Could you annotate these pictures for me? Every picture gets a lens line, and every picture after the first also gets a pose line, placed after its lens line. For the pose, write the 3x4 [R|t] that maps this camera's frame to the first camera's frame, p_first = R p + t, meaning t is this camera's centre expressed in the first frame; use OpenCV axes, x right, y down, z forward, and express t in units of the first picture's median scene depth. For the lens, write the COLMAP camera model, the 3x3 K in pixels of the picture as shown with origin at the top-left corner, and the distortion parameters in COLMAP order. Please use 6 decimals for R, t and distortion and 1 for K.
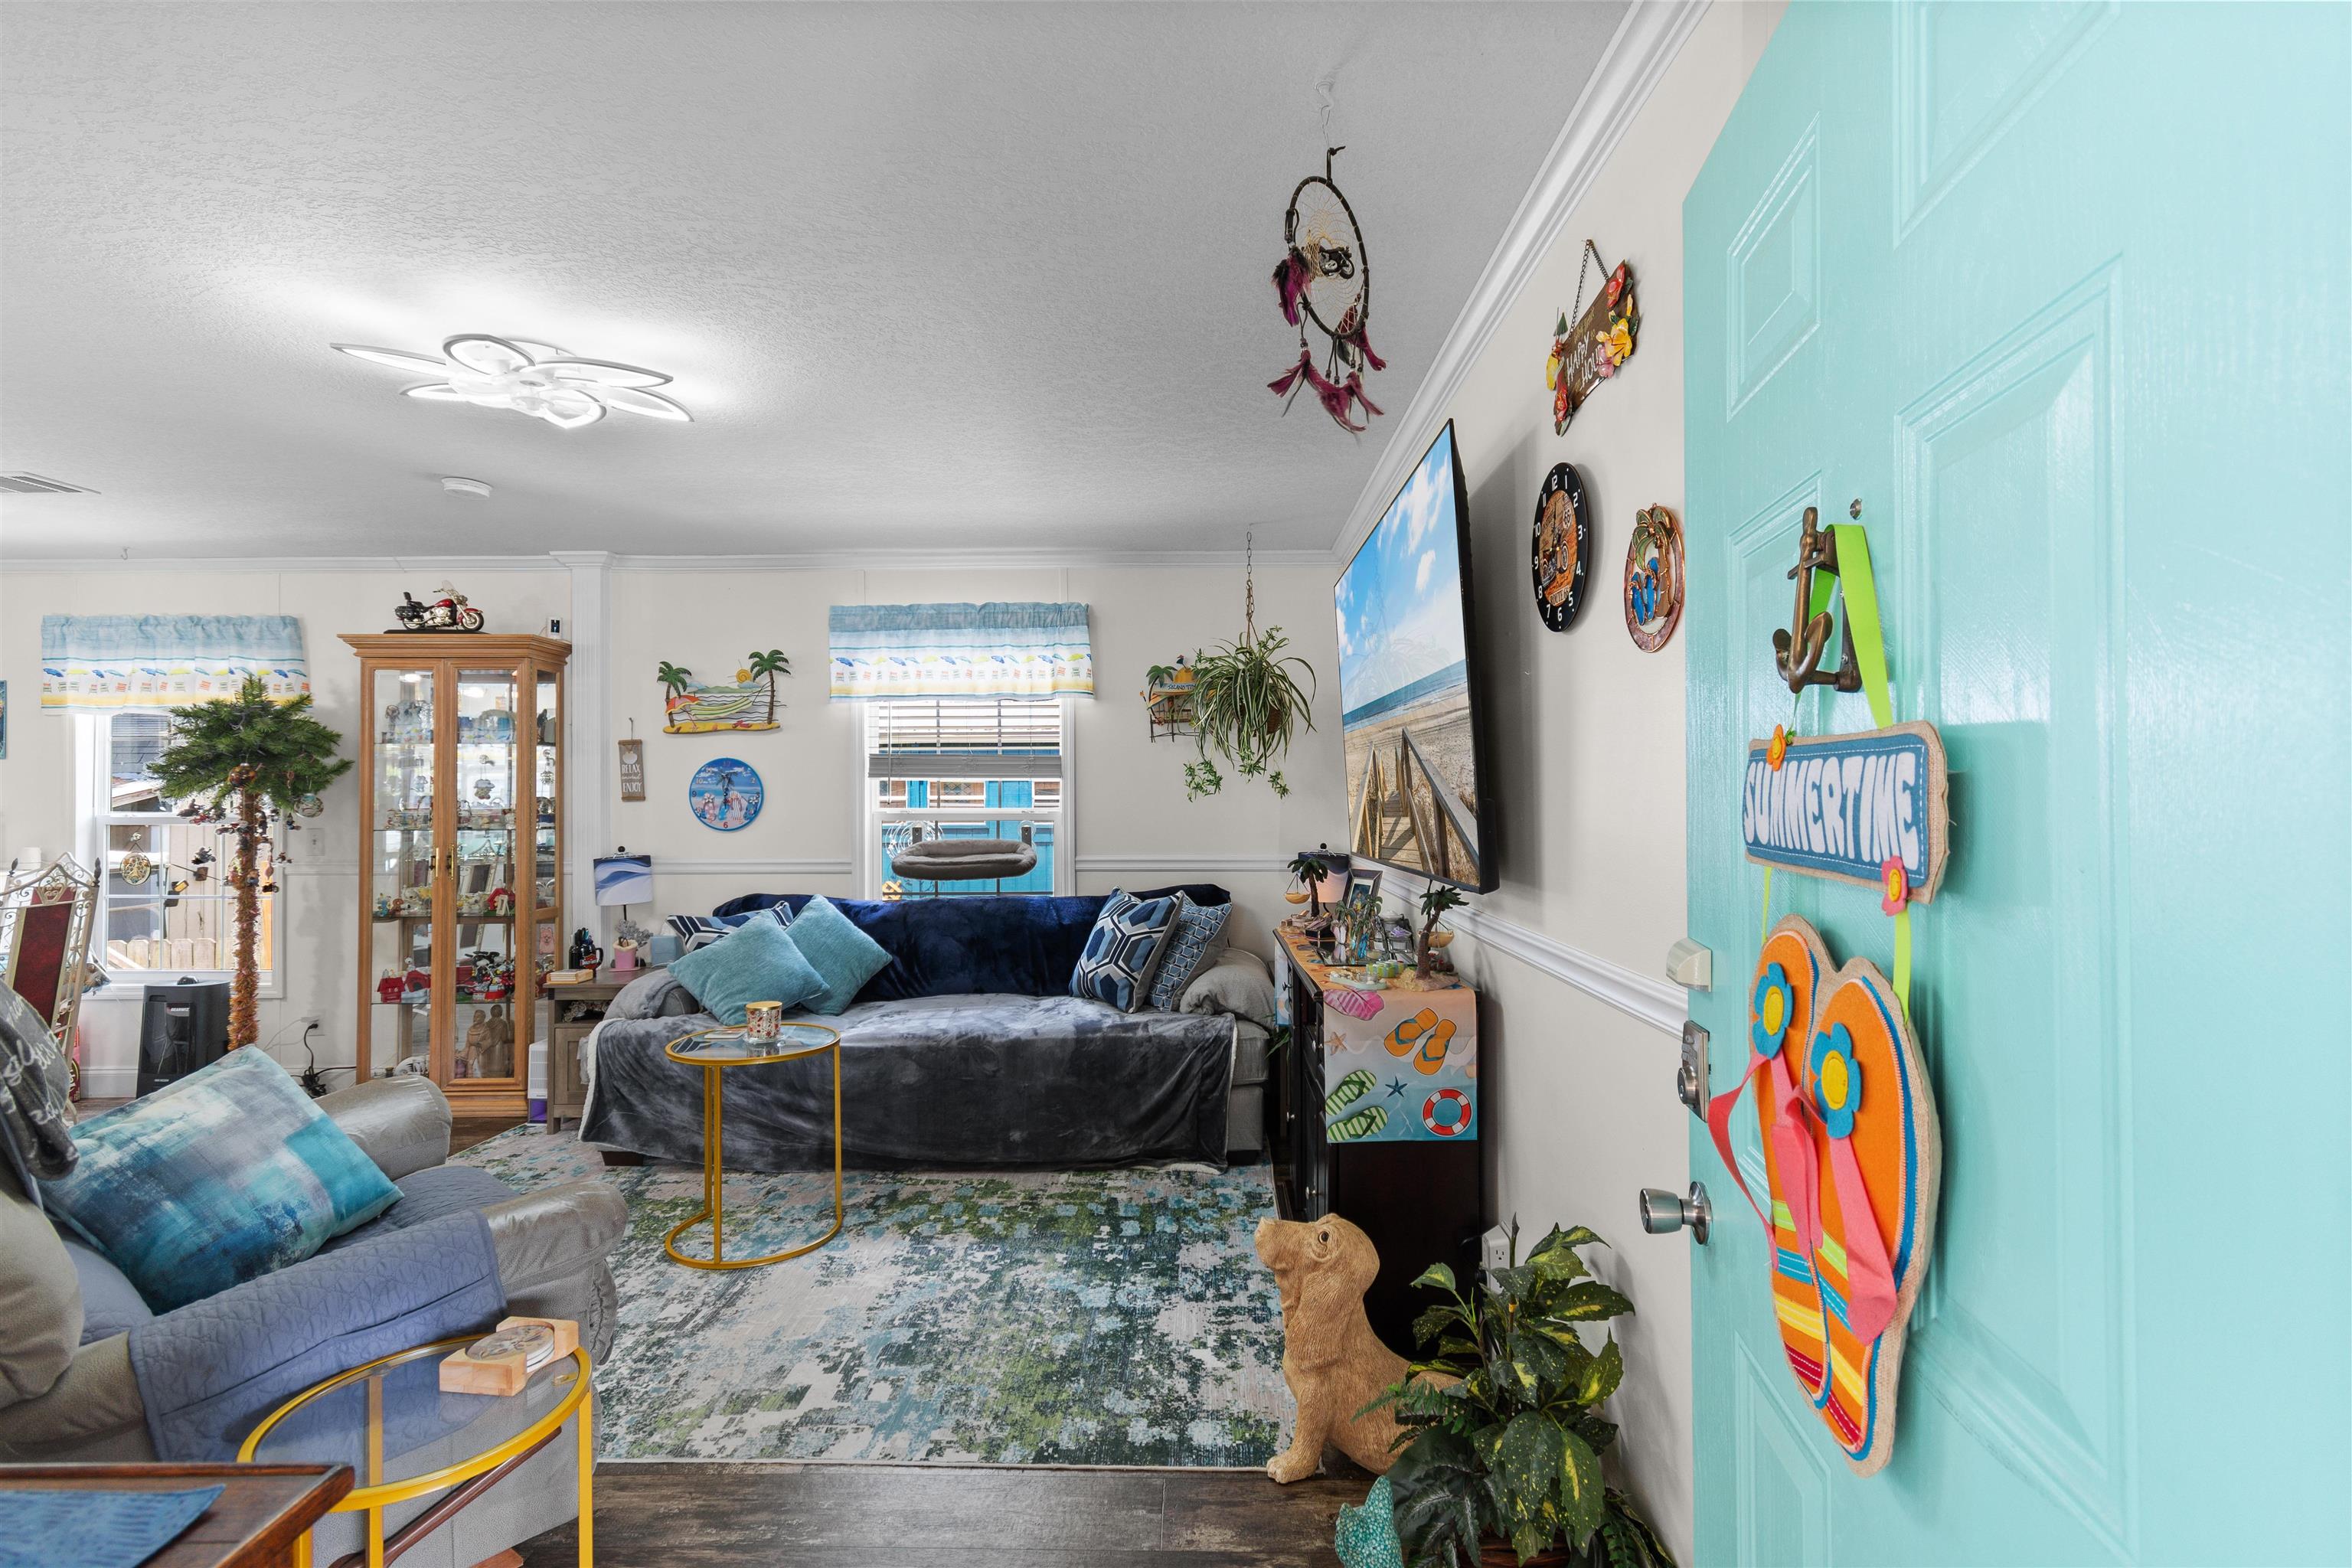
lens RADIAL K [[1053.3, 0, 1210.5], [0, 1053.3, 781.3], [0, 0, 1]] dist [0.001122, 0.000469]
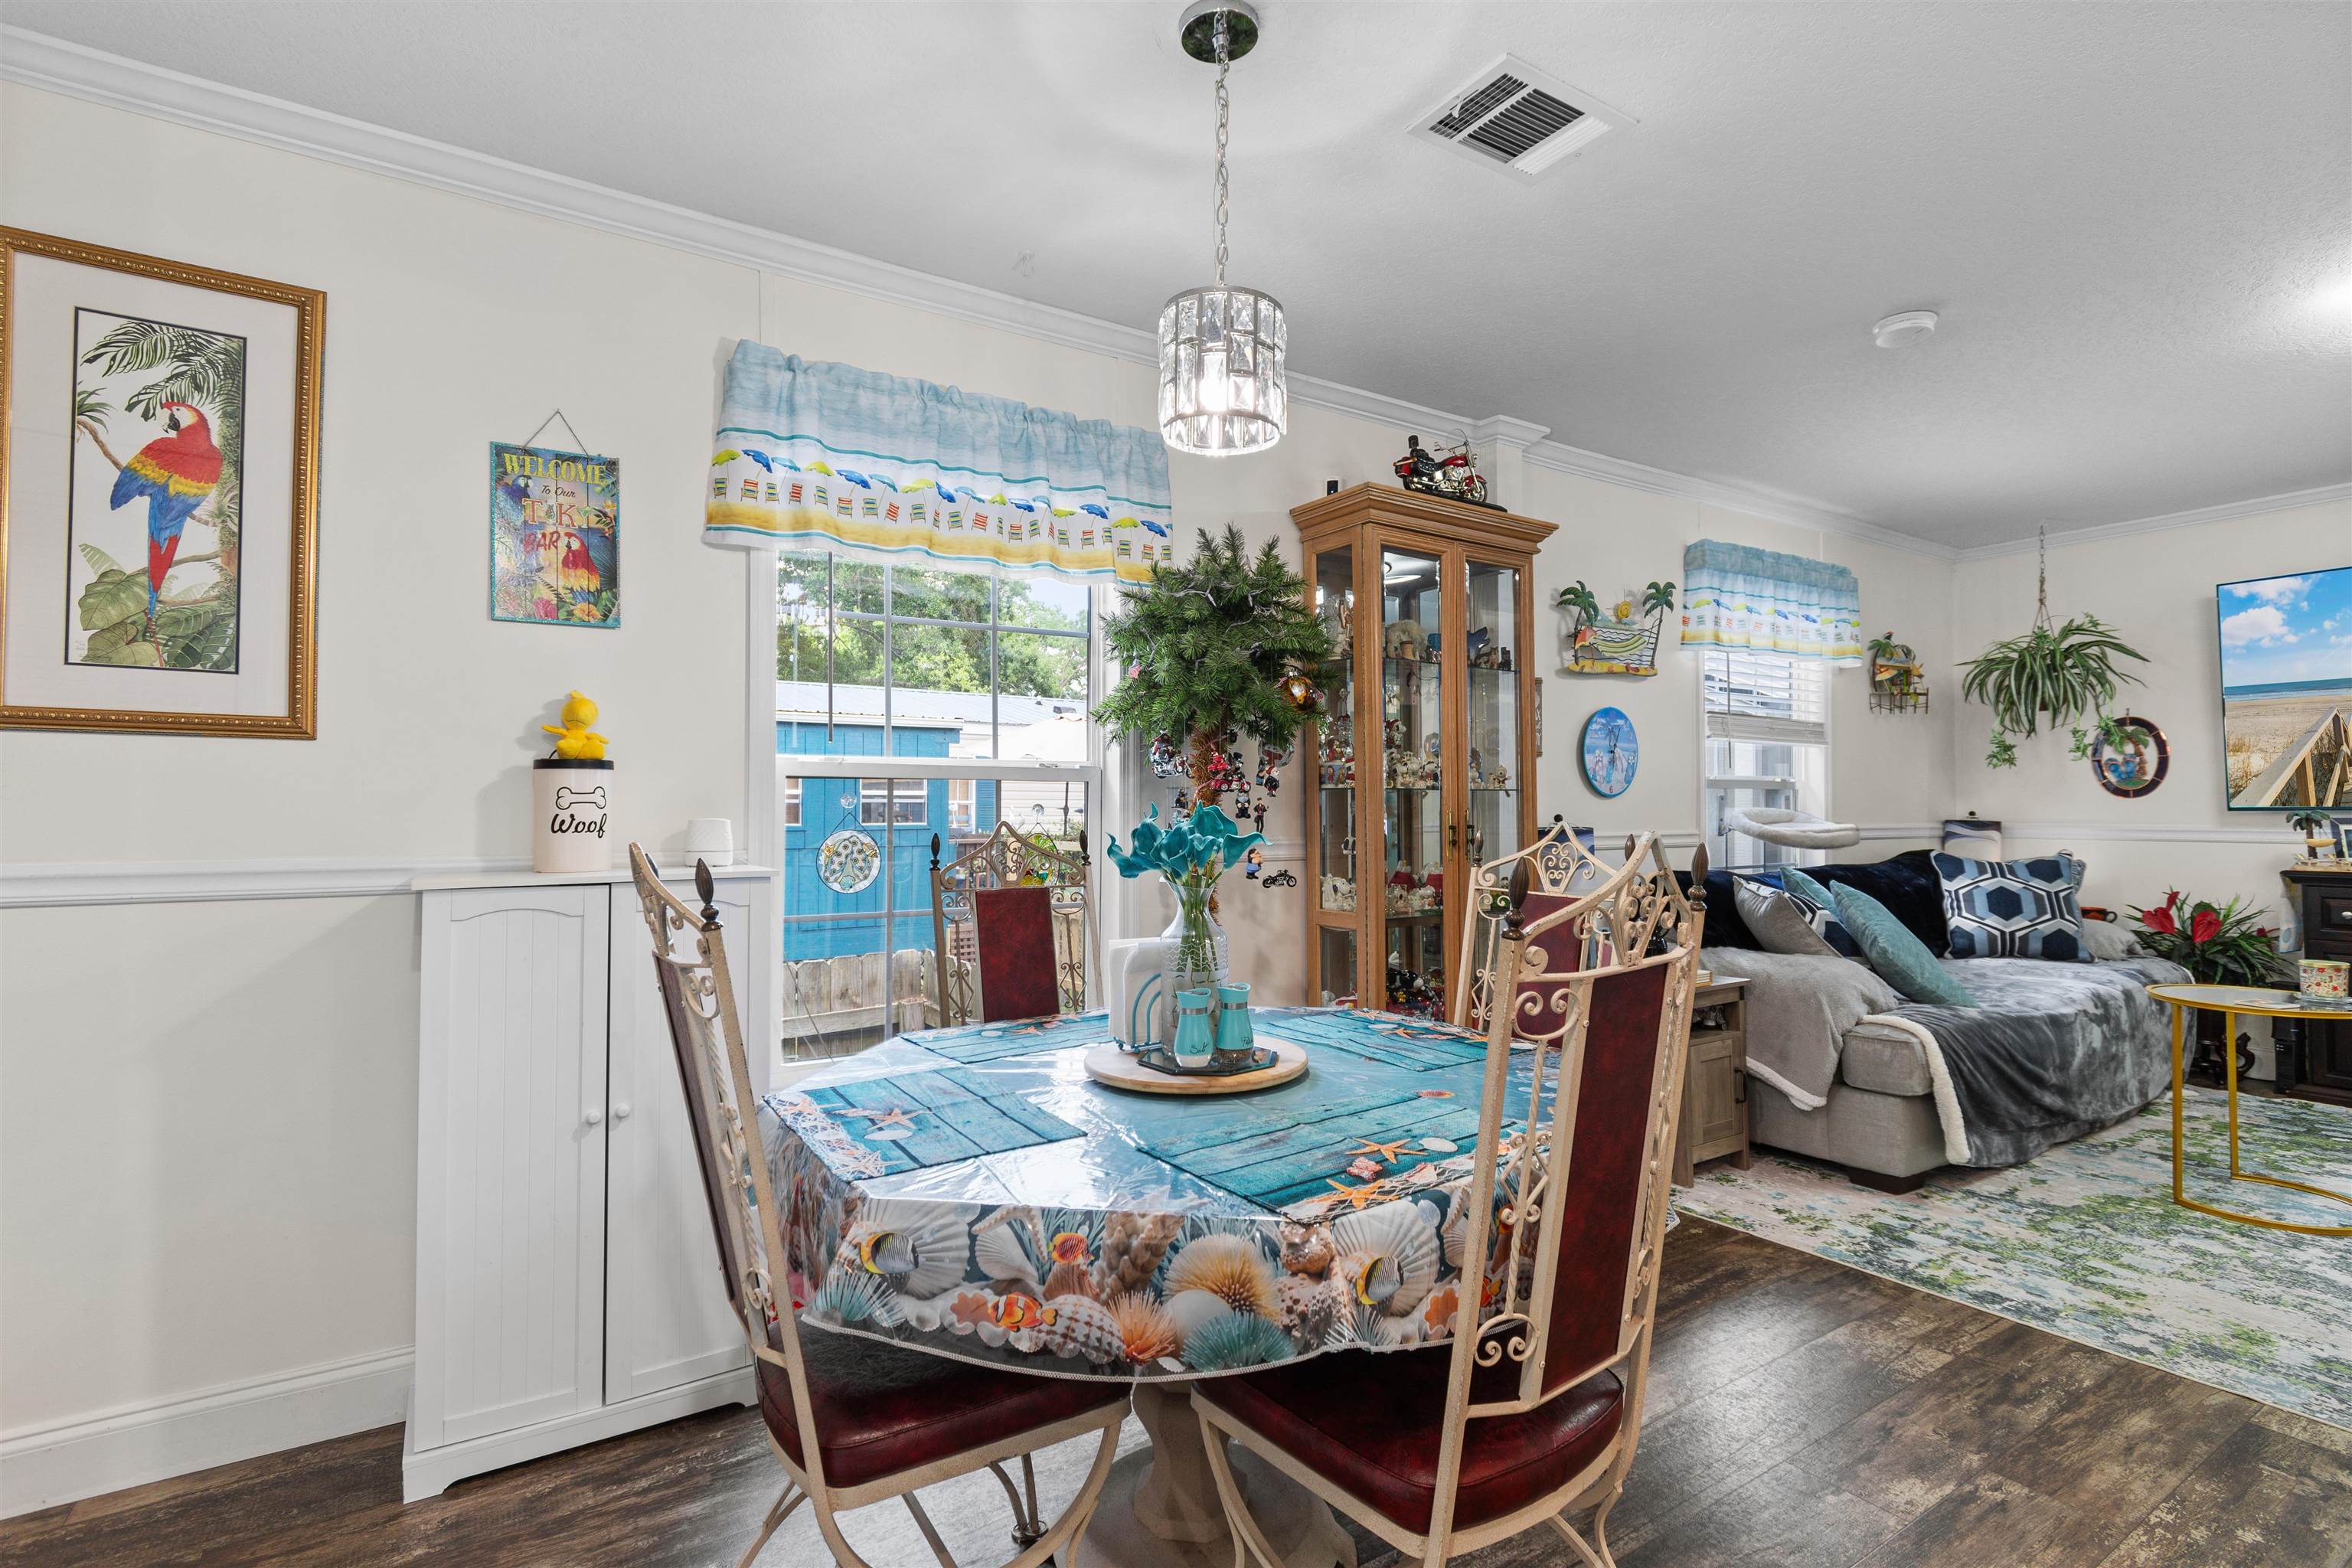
lens RADIAL K [[1103.5, 0, 1176.0], [0, 1103.5, 784.0], [0, 0, 1]] dist [-0.000417, -0.000383]
pose [[0.832457, 0.005458, 0.554062, -1.232005], [-0.020911, 0.999549, 0.021571, 0.026253], [-0.553694, -0.029543, 0.832196, 0.479220]]
